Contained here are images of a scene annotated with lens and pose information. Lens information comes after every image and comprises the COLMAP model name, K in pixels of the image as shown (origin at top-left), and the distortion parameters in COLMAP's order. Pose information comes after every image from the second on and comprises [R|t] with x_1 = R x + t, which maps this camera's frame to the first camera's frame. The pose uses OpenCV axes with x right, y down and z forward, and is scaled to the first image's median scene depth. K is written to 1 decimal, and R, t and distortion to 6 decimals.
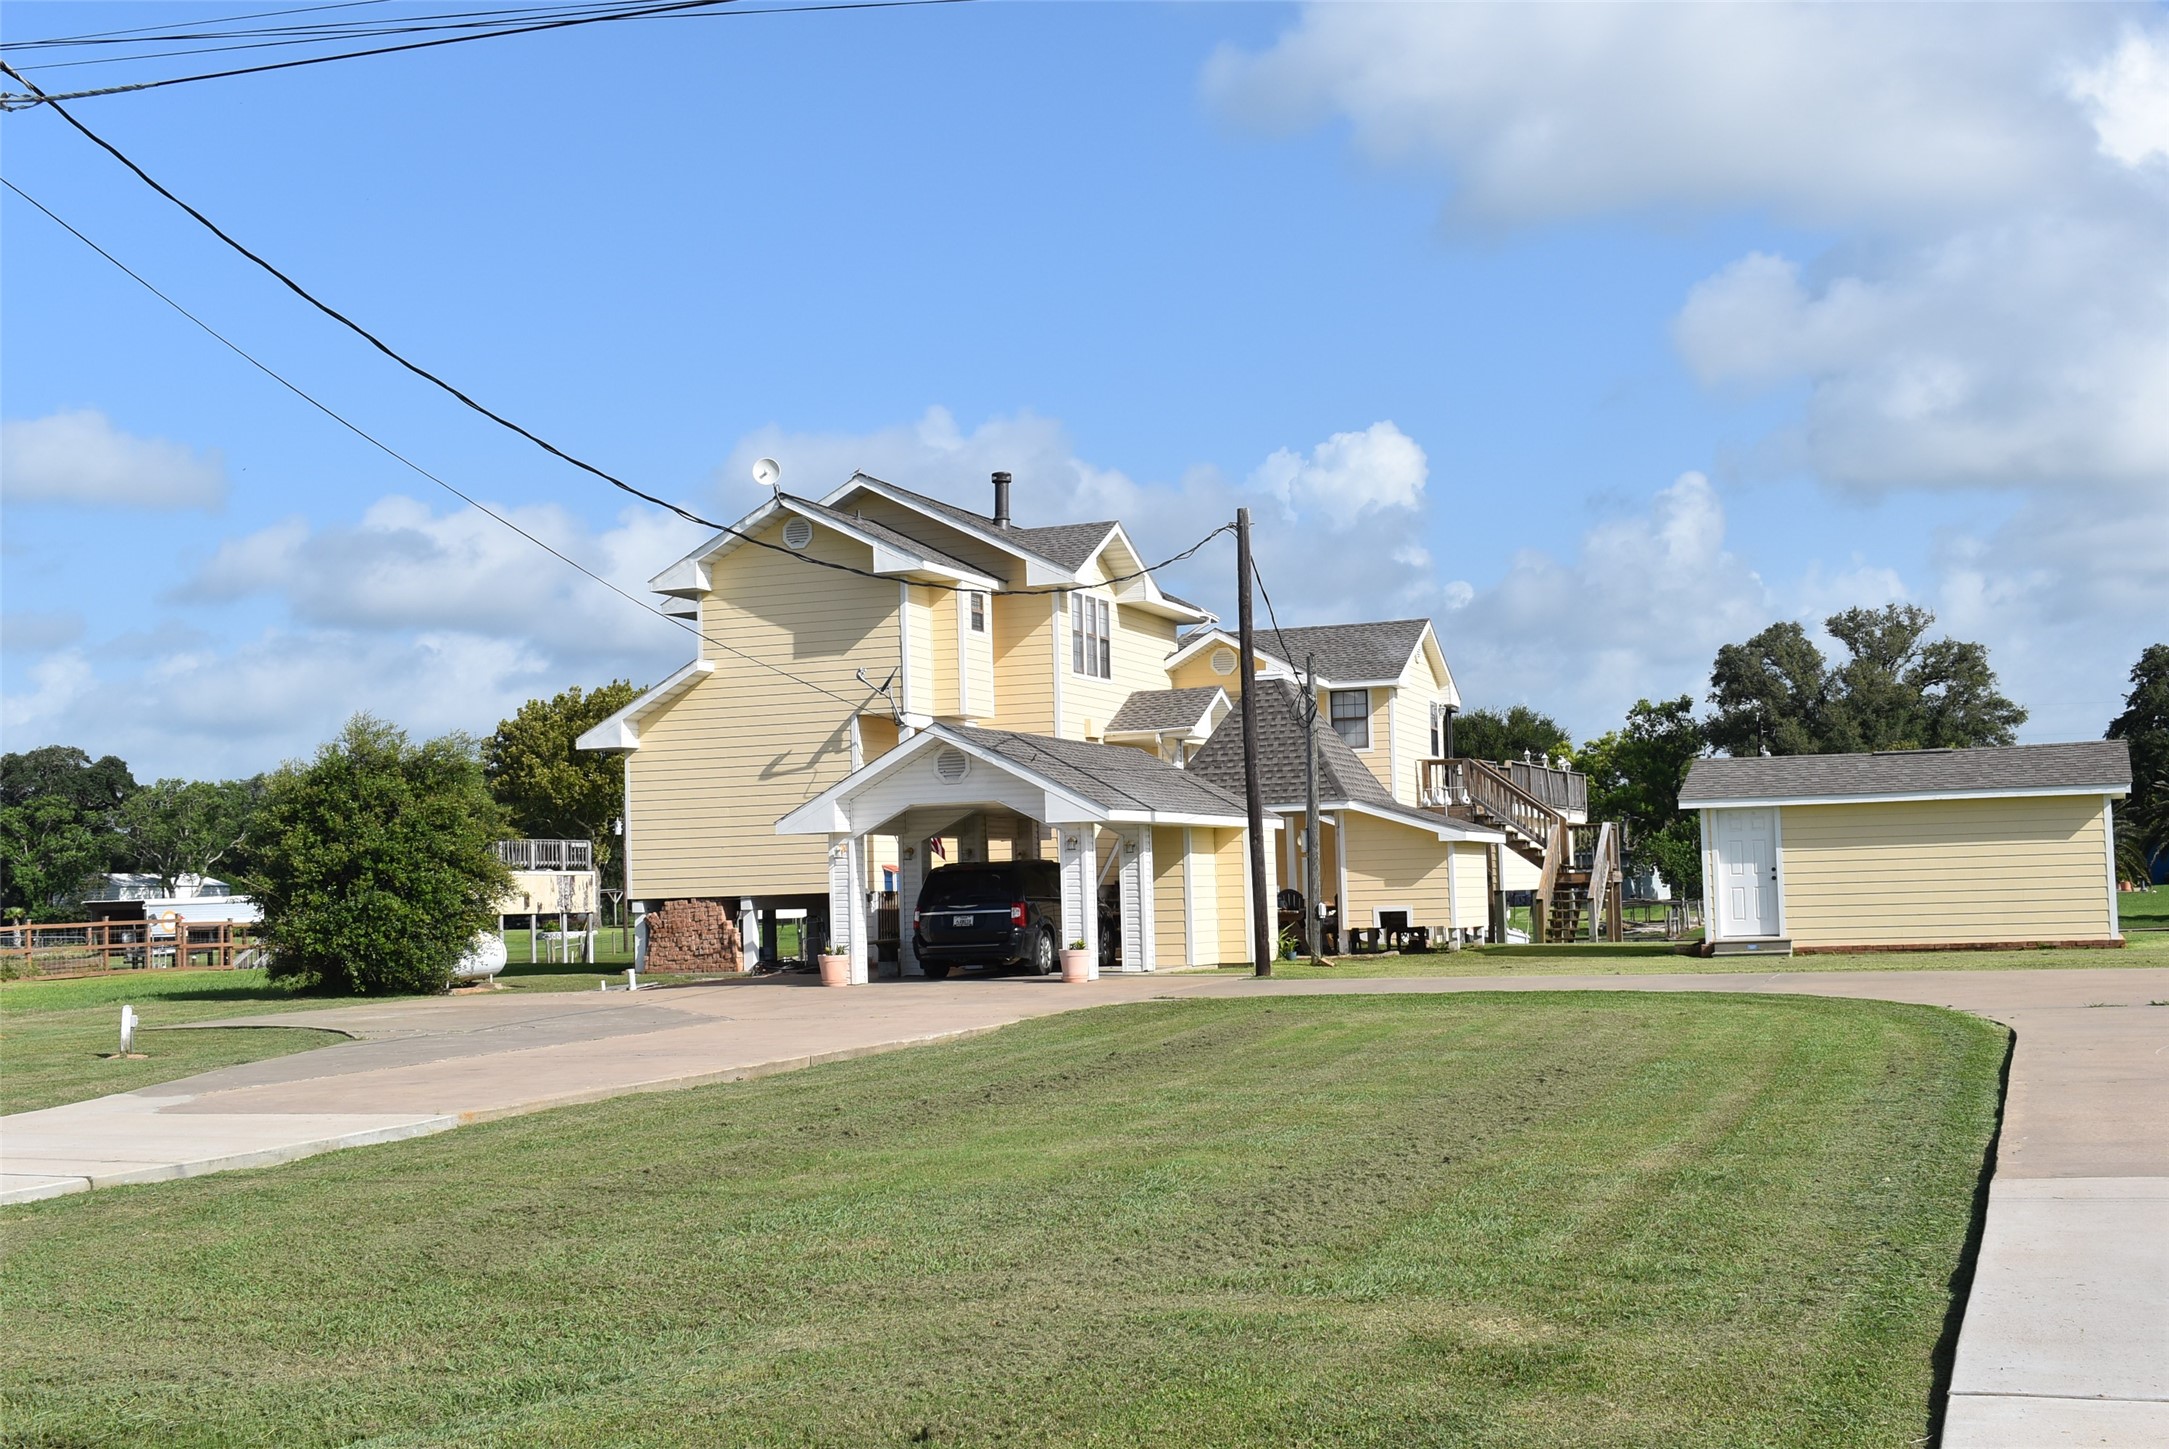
lens RADIAL K [[2567.5, 0, 1084.5], [0, 2567.5, 724.5], [0, 0, 1]] dist [-0.027681, -0.032282]
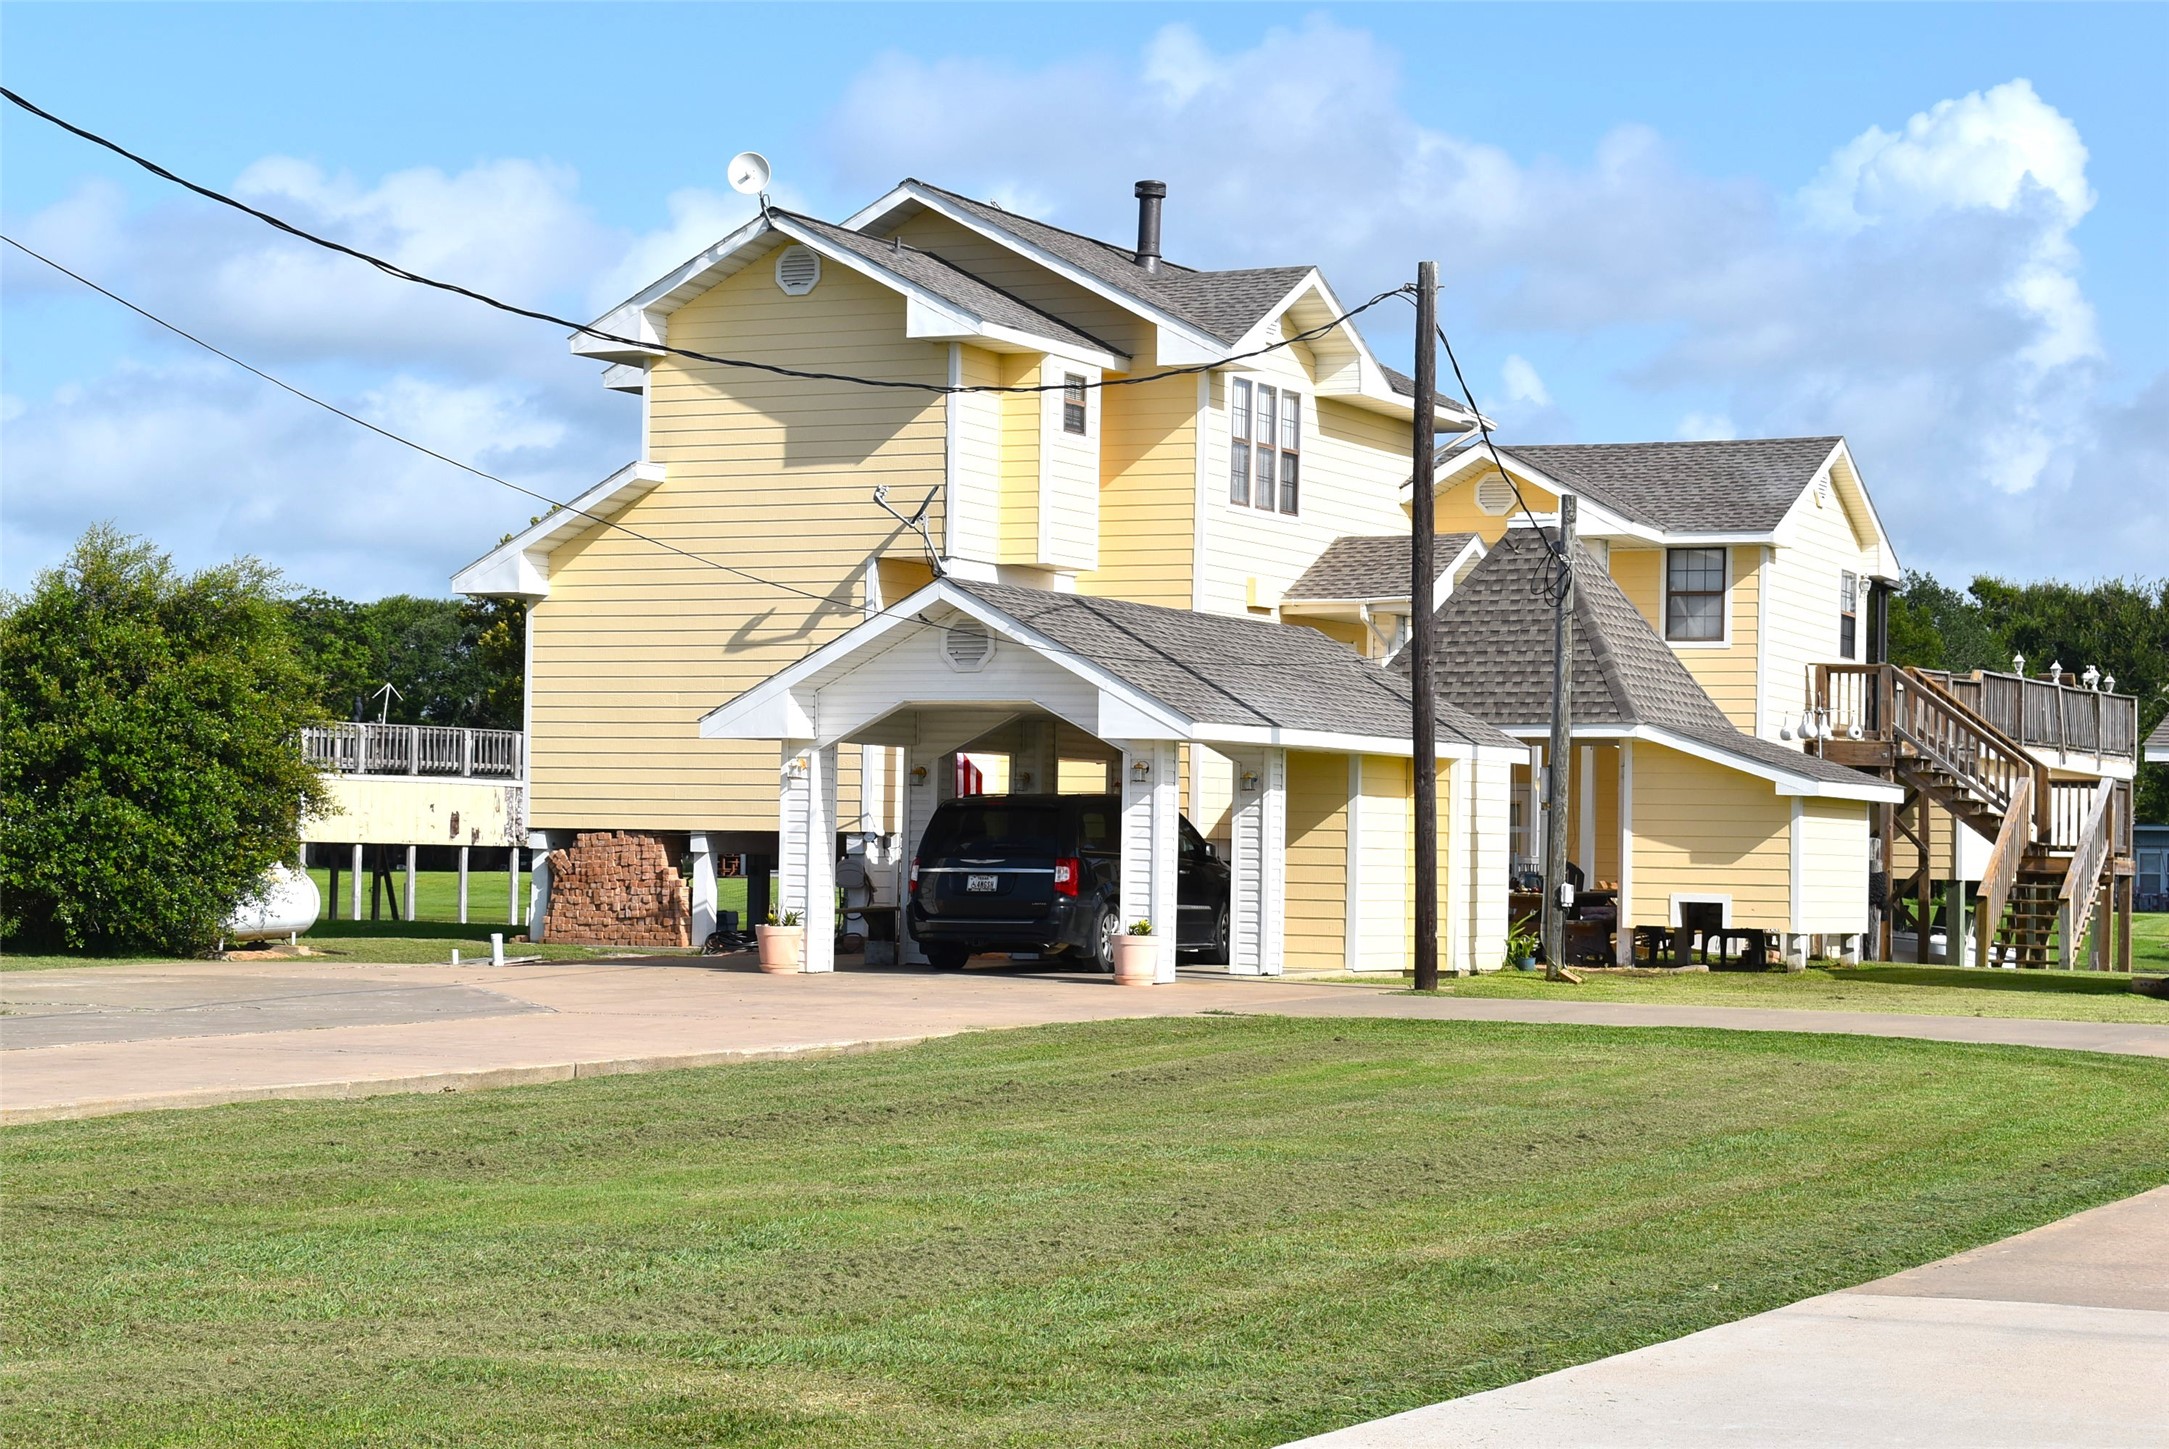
lens RADIAL K [[4298.9, 0, 1084.5], [0, 4298.9, 724.5], [0, 0, 1]] dist [0.048988, 0.292870]
pose [[0.993437, 0.044069, -0.105550, 0.078856], [-0.040143, 0.998431, 0.039036, -0.006139], [0.107104, -0.034543, 0.993648, -0.066557]]
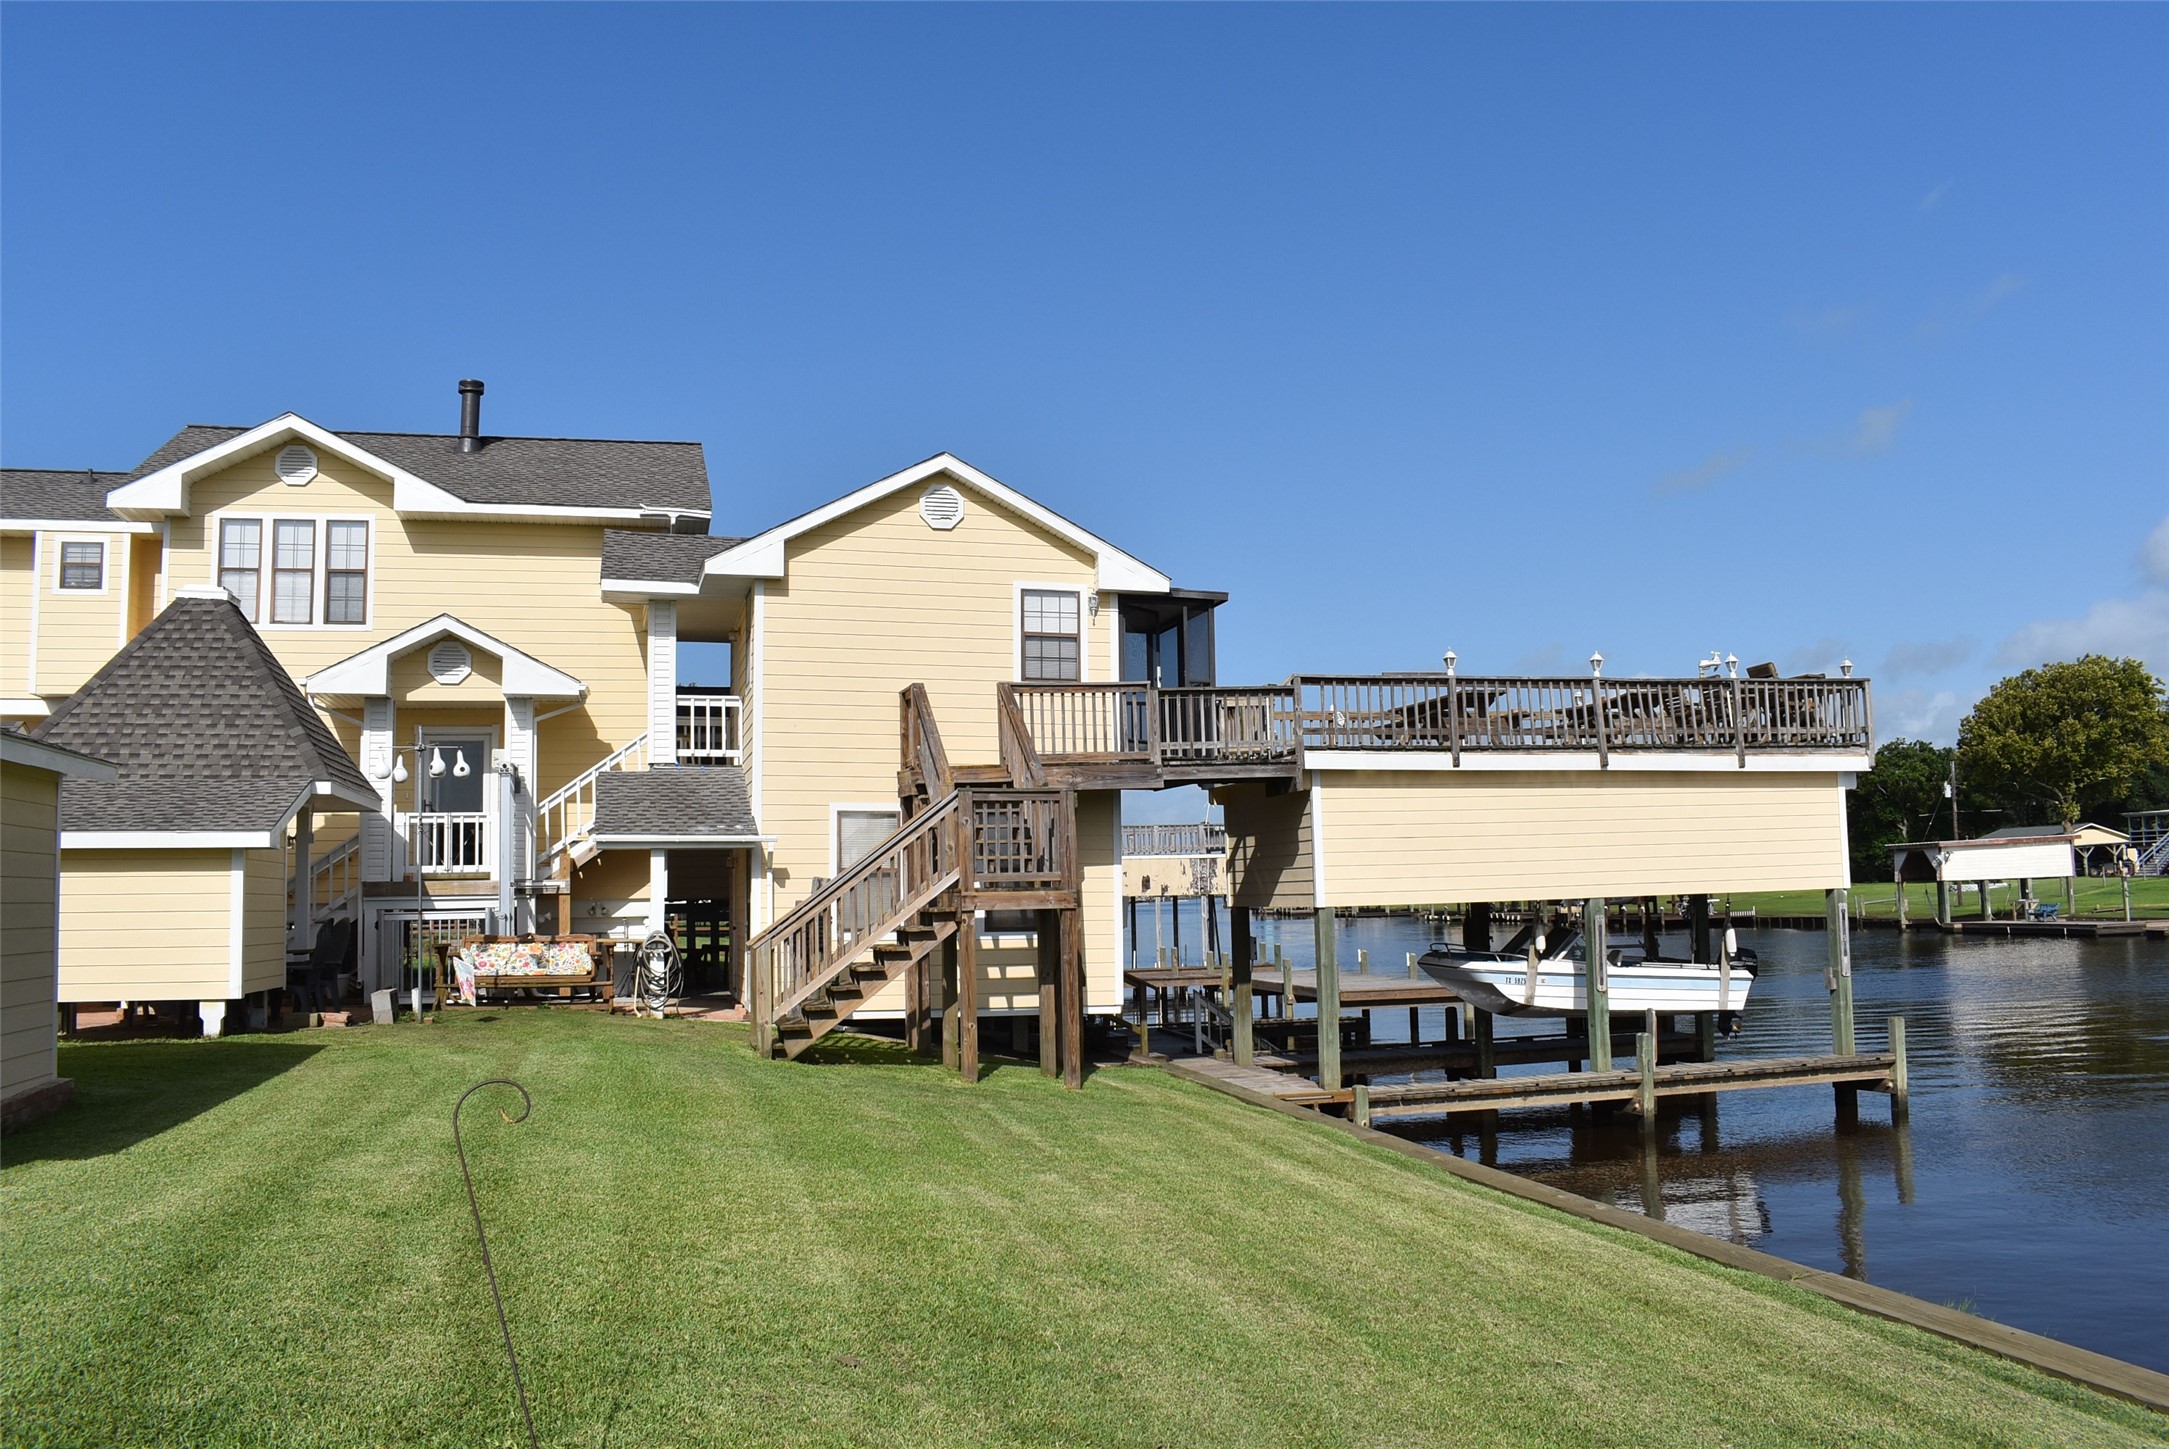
lens RADIAL K [[1706.4, 0, 1084.5], [0, 1706.4, 724.5], [0, 0, 1]] dist [-0.101418, 0.028725]
pose [[0.517037, -0.056638, -0.854087, 0.578776], [0.055885, 0.997913, -0.032345, 0.042174], [0.854137, -0.031007, 0.519123, 1.013776]]
